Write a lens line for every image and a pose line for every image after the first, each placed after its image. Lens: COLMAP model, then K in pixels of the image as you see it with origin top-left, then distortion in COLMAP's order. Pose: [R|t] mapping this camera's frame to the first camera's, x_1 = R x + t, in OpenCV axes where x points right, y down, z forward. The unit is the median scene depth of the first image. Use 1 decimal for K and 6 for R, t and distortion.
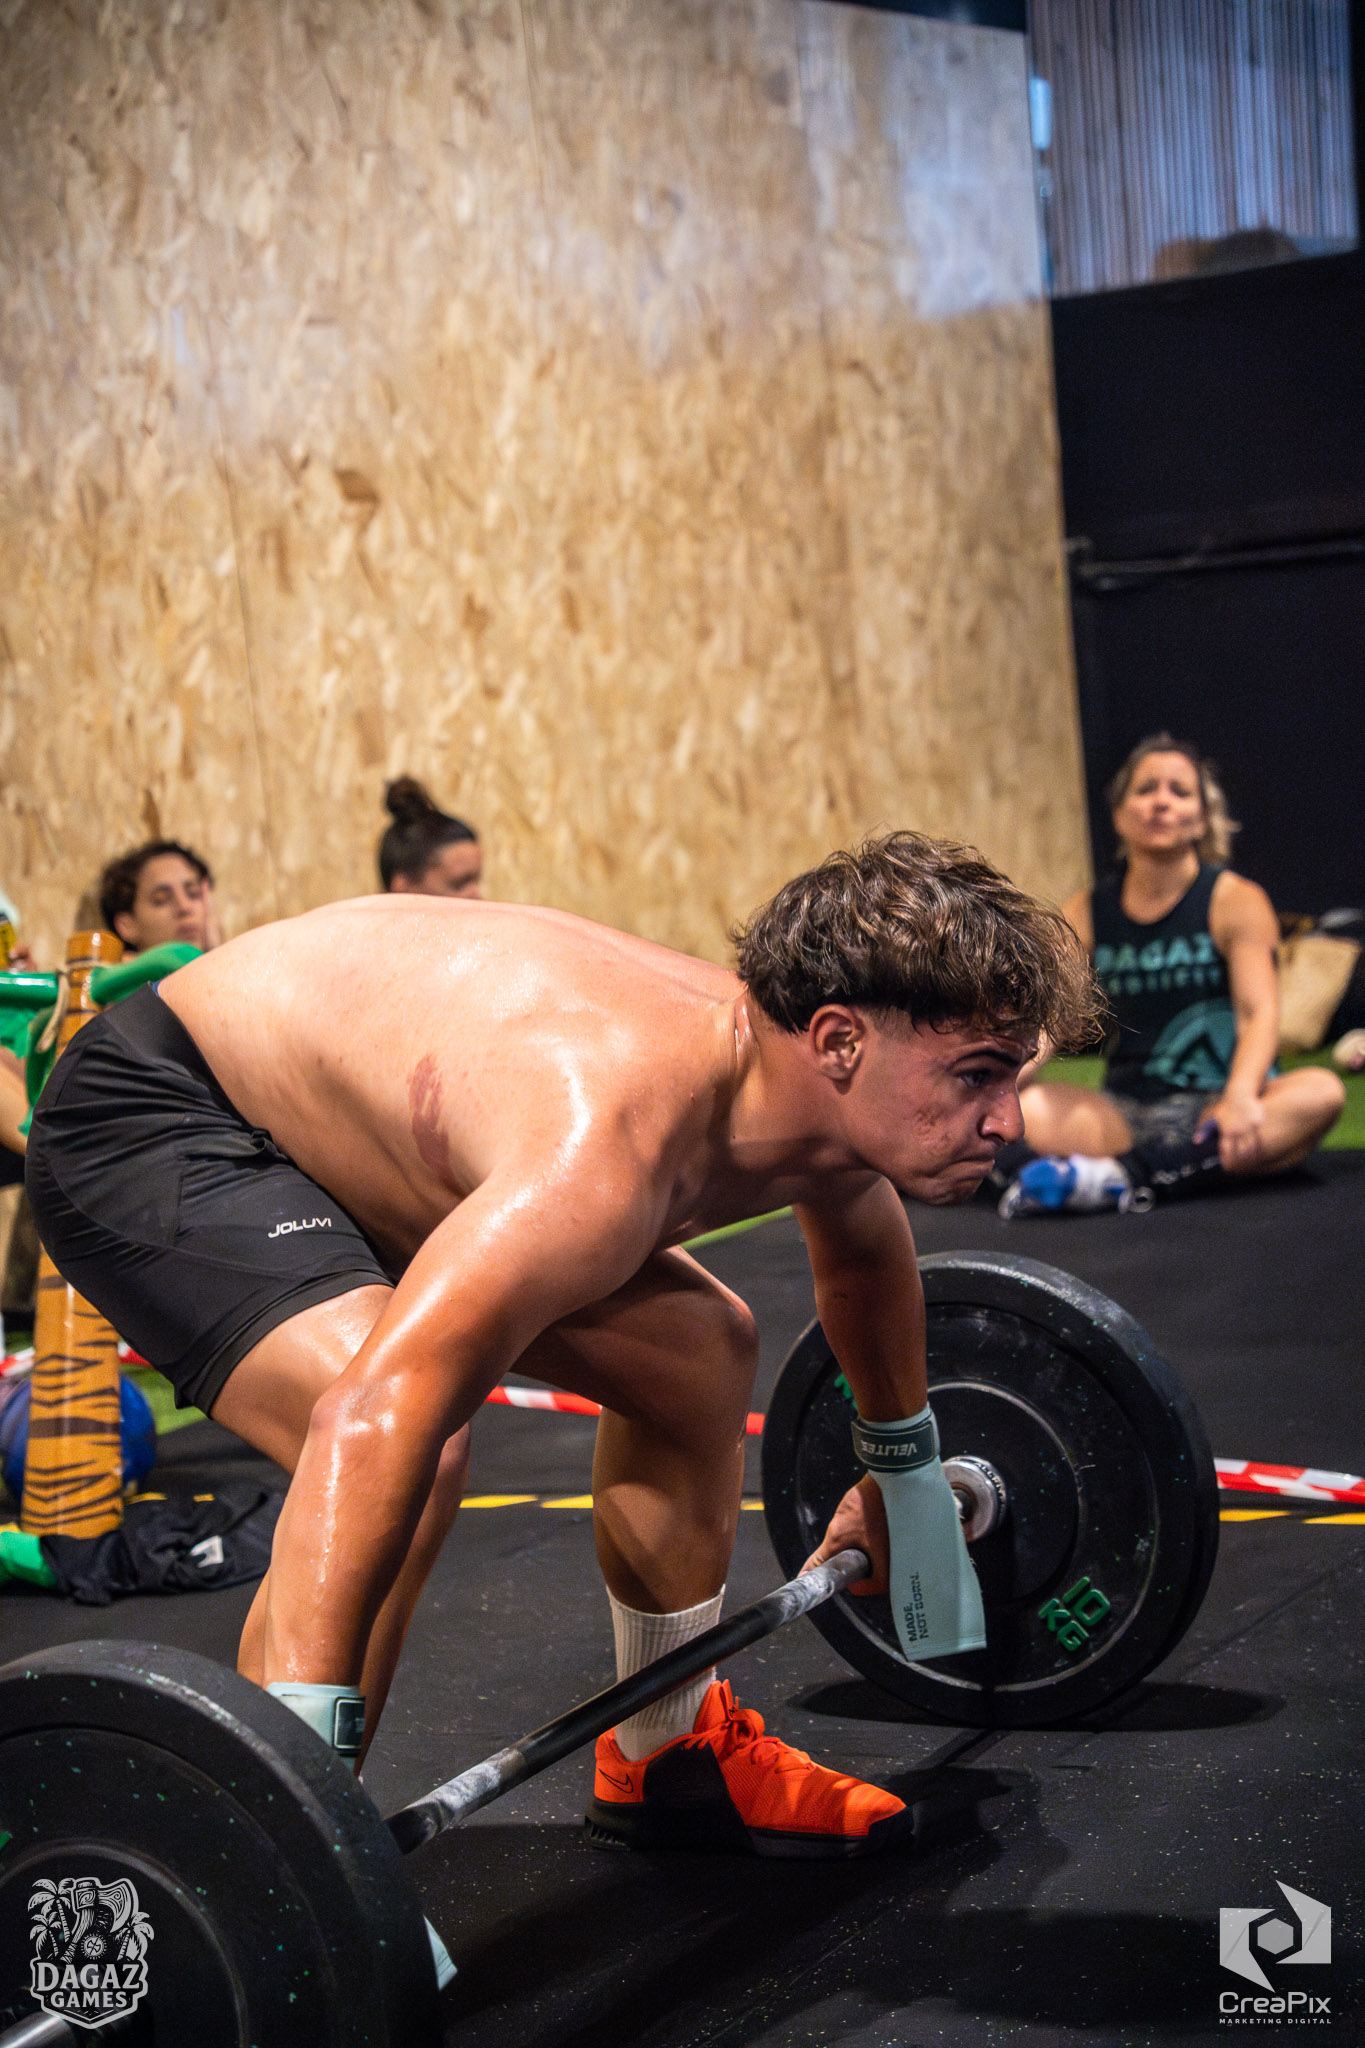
lens RADIAL K [[4271.9, 0, 682.5], [0, 4271.9, 1024.0], [0, 0, 1]] dist [0.485073, 1.229555]
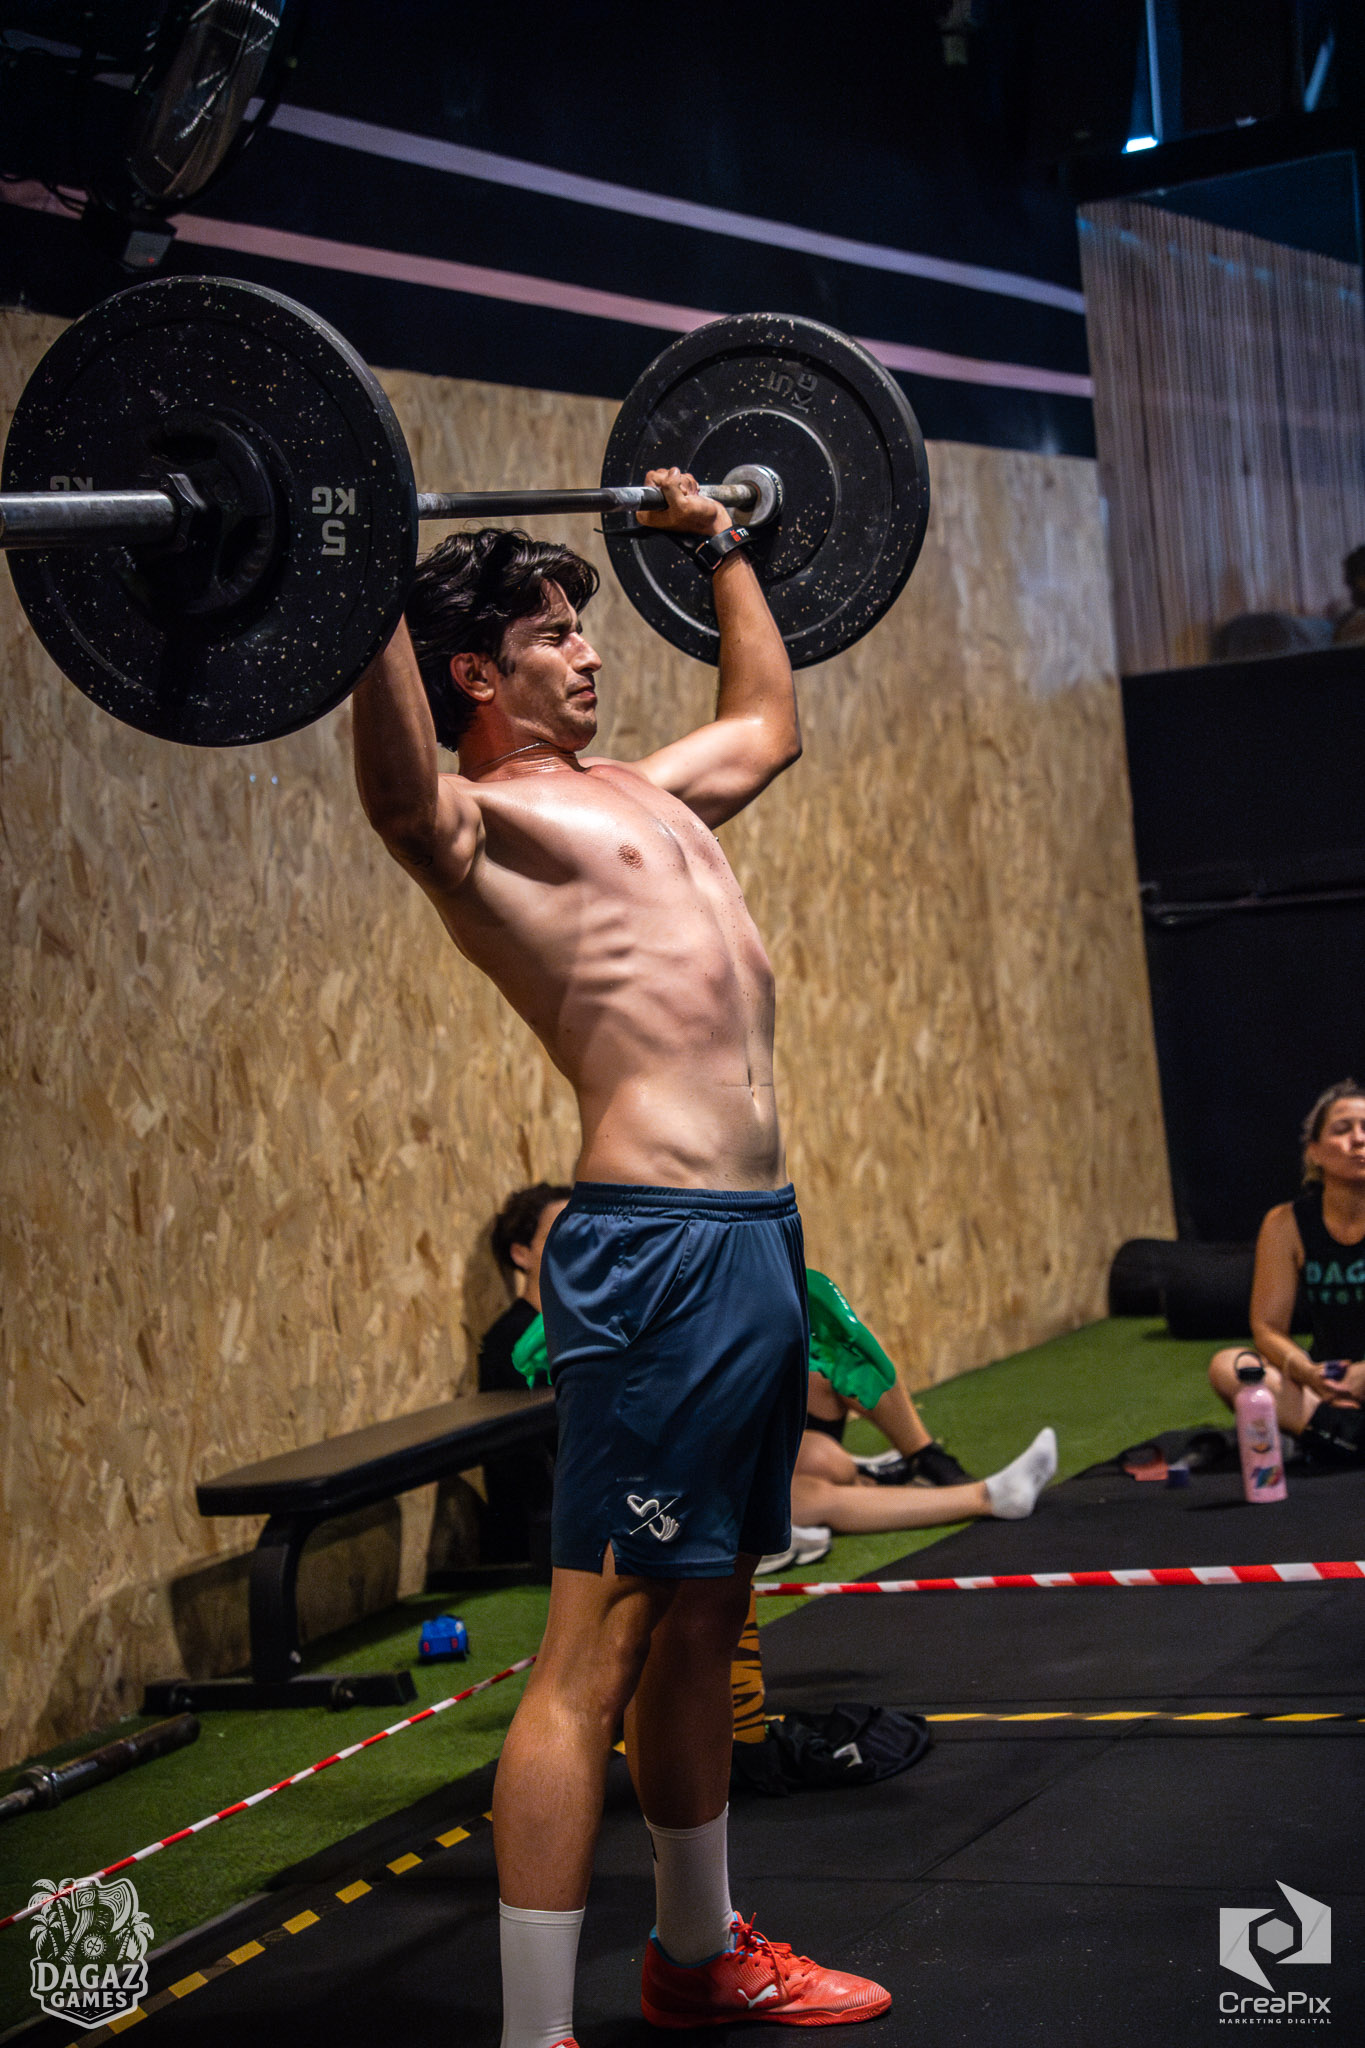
lens RADIAL K [[4258.1, 0, 682.5], [0, 4258.1, 1024.0], [0, 0, 1]] dist [0.465575, 1.612932]
pose [[0.997638, -0.011591, 0.067705, -0.129351], [0.015883, 0.997875, -0.063196, -0.006251], [-0.066828, 0.064122, 0.995702, -0.141444]]
